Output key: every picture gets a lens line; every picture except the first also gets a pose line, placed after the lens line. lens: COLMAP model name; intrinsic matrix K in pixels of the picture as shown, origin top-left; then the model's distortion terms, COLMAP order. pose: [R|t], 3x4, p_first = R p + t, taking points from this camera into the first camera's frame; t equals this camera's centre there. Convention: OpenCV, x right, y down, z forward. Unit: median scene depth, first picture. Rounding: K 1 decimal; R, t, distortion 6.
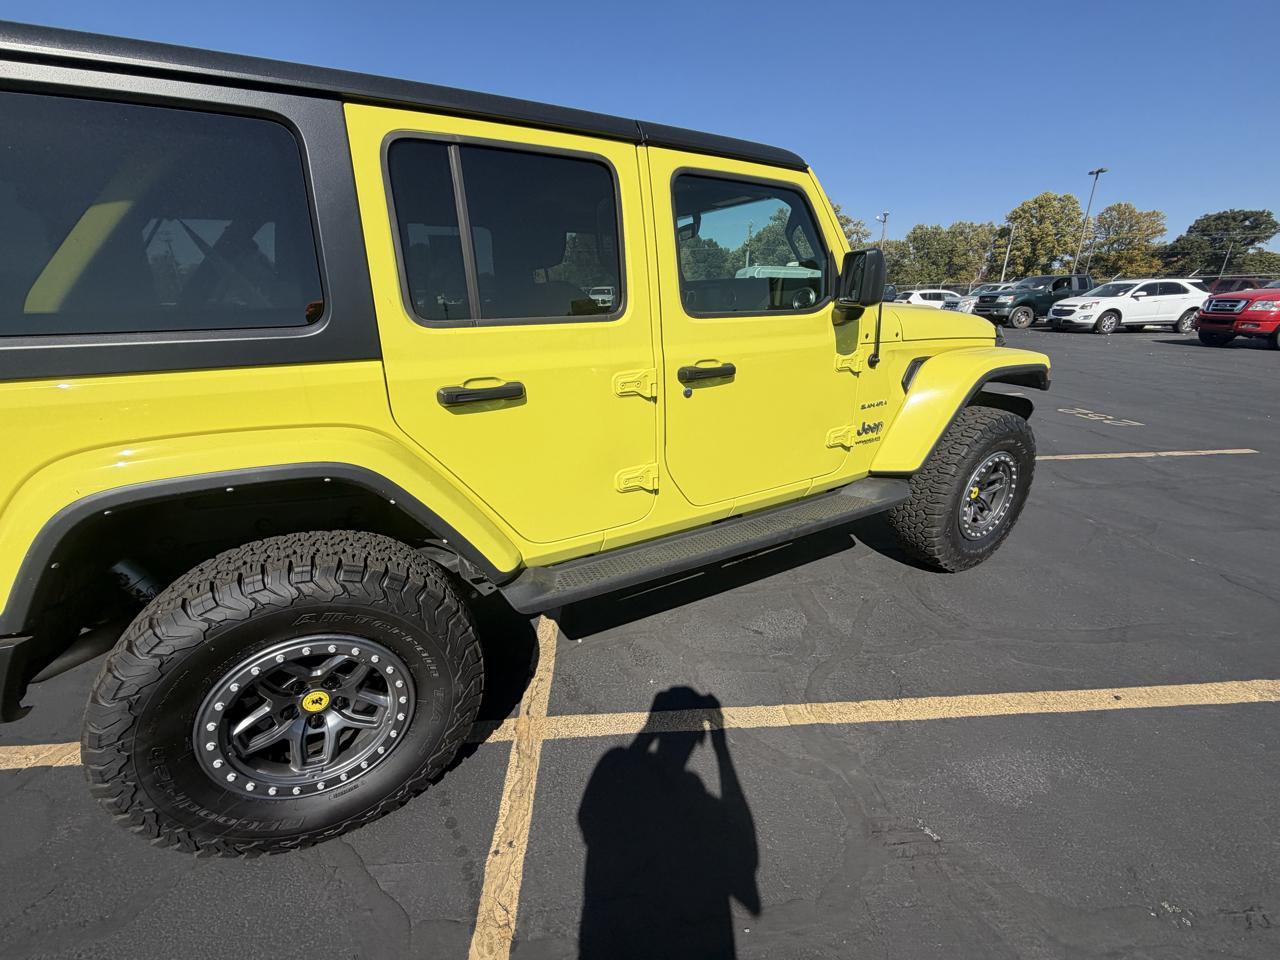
lens RADIAL K [[484.9, 0, 646.0], [0, 484.9, 489.9], [0, 0, 1]] dist [0.001756, -0.000175]
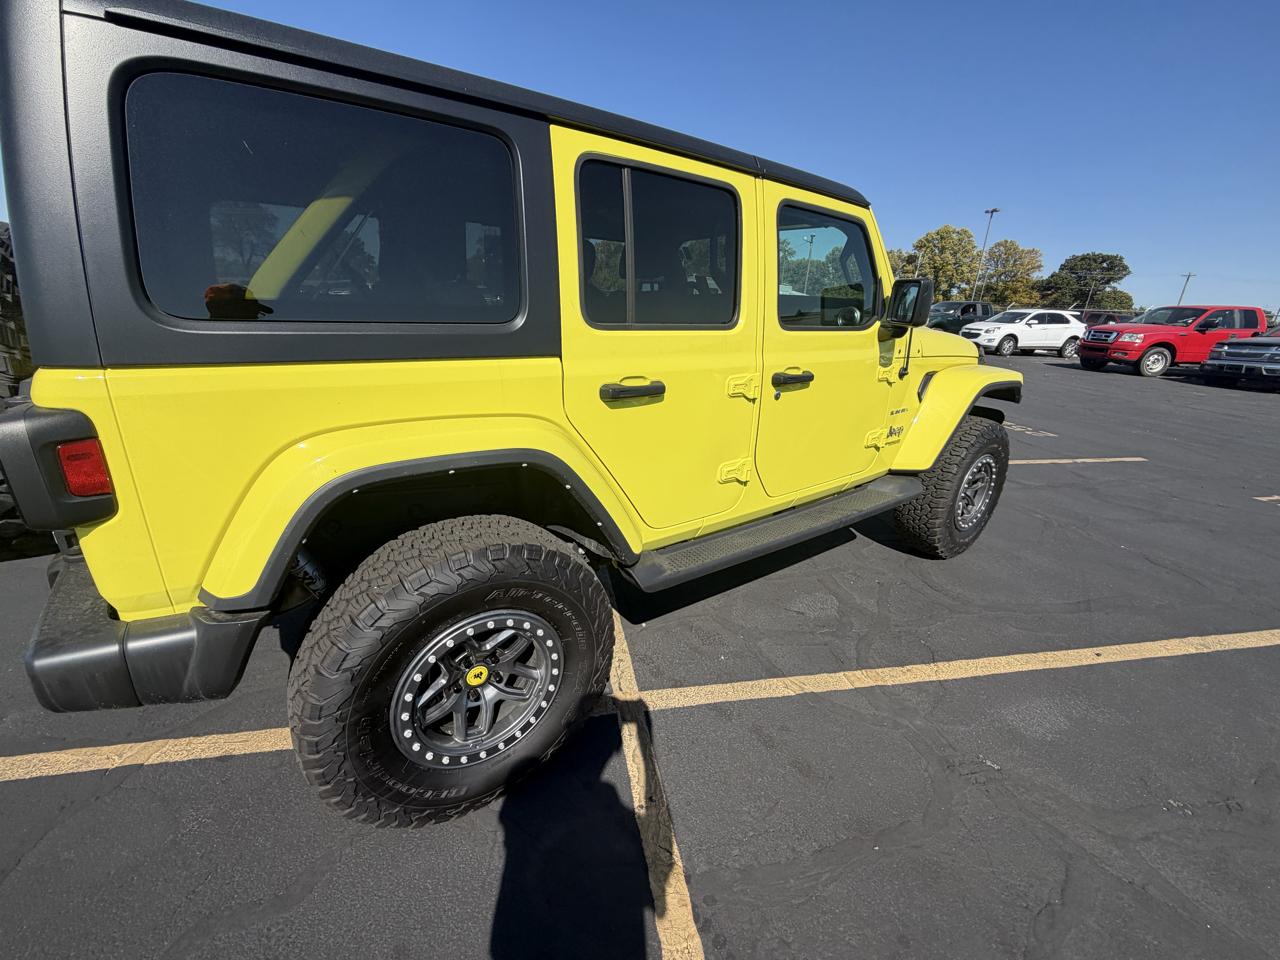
lens RADIAL K [[484.9, 0, 638.7], [0, 484.9, 491.0], [0, 0, 1]] dist [0.001756, -0.000175]
pose [[0.991820, 0.005170, 0.127539, -0.401178], [-0.004452, 0.999973, -0.005910, 0.031699], [-0.127566, 0.005294, 0.991816, -0.084625]]
